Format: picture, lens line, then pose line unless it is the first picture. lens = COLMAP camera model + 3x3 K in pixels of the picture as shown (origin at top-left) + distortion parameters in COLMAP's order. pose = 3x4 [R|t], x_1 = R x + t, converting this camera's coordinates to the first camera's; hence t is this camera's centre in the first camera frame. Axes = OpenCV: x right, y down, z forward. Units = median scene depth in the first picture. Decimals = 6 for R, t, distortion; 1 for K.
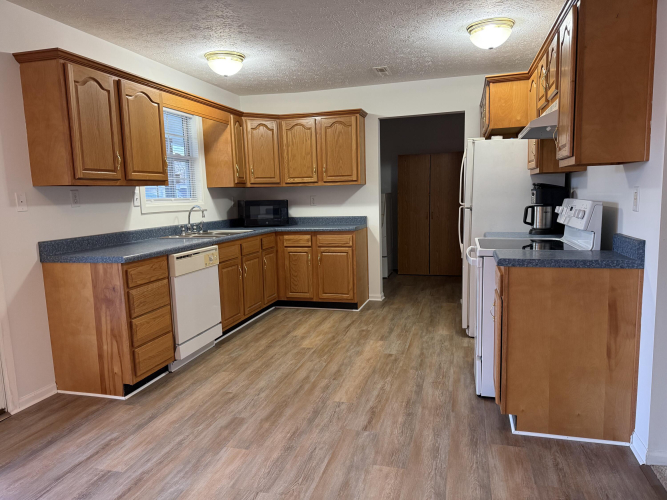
lens RADIAL K [[471.7, 0, 330.2], [0, 471.7, 254.0], [0, 0, 1]] dist [0.050575, -0.079560]
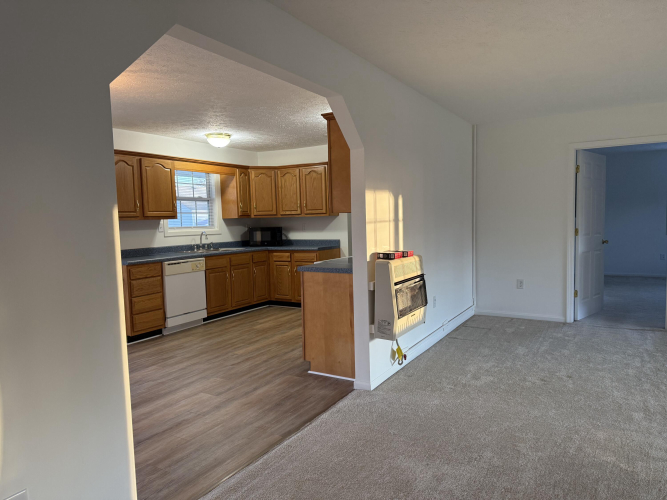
lens RADIAL K [[471.7, 0, 334.3], [0, 471.7, 250.2], [0, 0, 1]] dist [0.050575, -0.079560]
pose [[0.966093, 0.019190, -0.257480, 0.566773], [-0.032658, 0.998307, -0.048133, 0.017620], [0.256120, 0.054910, 0.965084, -0.379293]]
